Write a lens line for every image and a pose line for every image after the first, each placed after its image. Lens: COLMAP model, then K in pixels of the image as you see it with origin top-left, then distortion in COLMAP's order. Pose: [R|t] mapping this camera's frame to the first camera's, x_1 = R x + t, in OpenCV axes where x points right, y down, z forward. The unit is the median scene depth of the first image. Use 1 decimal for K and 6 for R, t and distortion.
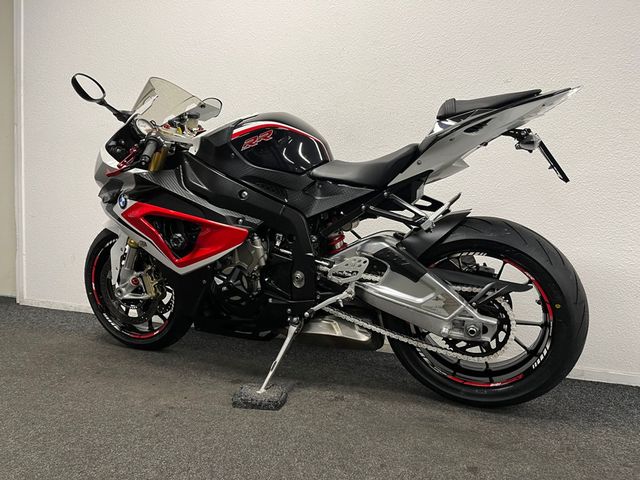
lens RADIAL K [[487.3, 0, 320.0], [0, 487.3, 240.0], [0, 0, 1]] dist [0.035621, -0.007275]
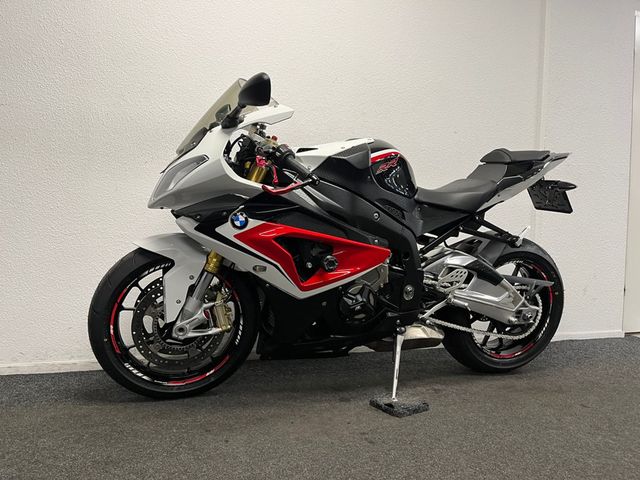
lens RADIAL K [[487.3, 0, 320.0], [0, 487.3, 240.0], [0, 0, 1]] dist [0.035621, -0.007275]
pose [[0.750347, -0.019538, 0.660755, -0.953399], [0.027402, 0.999623, -0.001560, -0.044047], [-0.660476, 0.019276, 0.750600, 0.295372]]
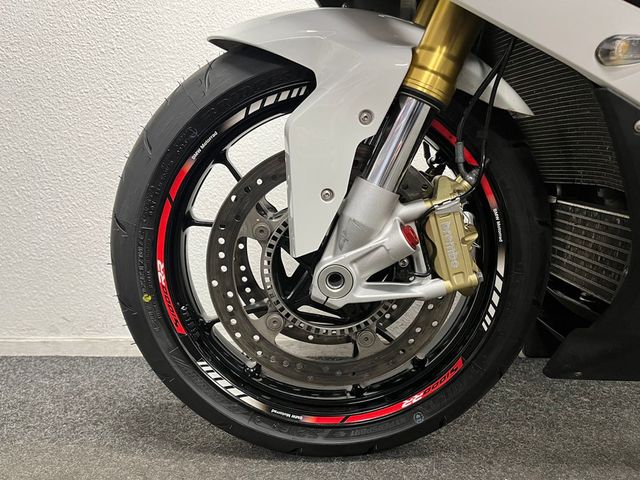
lens RADIAL K [[487.3, 0, 320.0], [0, 487.3, 240.0], [0, 0, 1]] dist [0.035621, -0.007275]
pose [[0.915898, -0.045677, 0.398804, -0.650898], [0.034349, 0.998779, 0.035508, 0.091666], [-0.399939, -0.018823, 0.916348, 0.936355]]
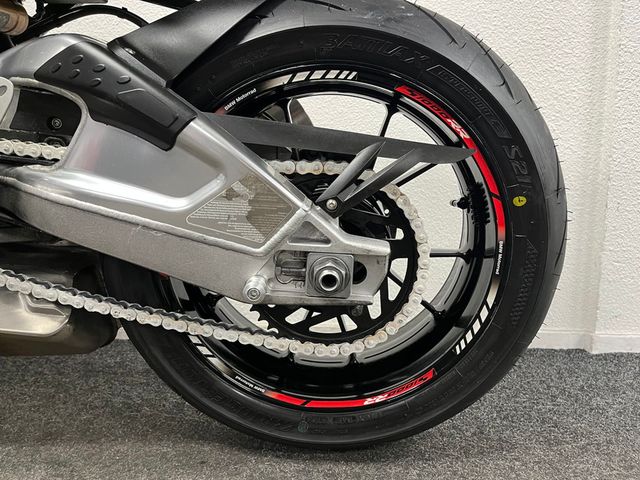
lens RADIAL K [[487.3, 0, 320.0], [0, 487.3, 240.0], [0, 0, 1]] dist [0.035621, -0.007275]
pose [[0.933824, -0.050050, 0.354213, 0.159677], [0.027770, 0.997318, 0.067711, 0.118913], [-0.356652, -0.053394, 0.932710, 0.596124]]
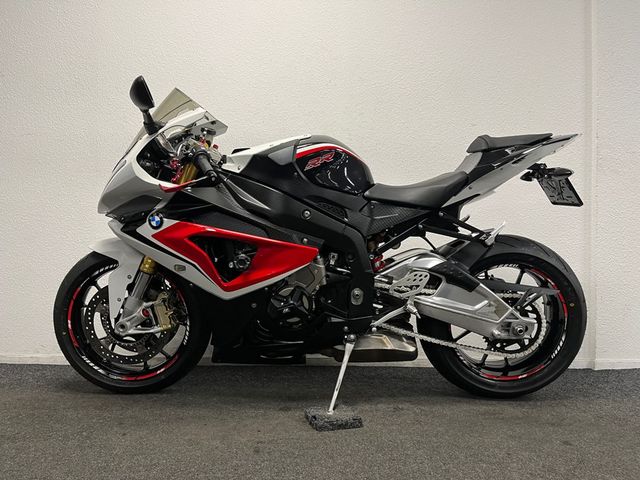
lens RADIAL K [[487.3, 0, 320.0], [0, 487.3, 240.0], [0, 0, 1]] dist [0.035621, -0.007275]
pose [[0.919802, -0.007356, 0.392313, -0.528253], [0.032840, 0.997760, -0.058288, 0.019179], [-0.391005, 0.066497, 0.917983, 0.078636]]
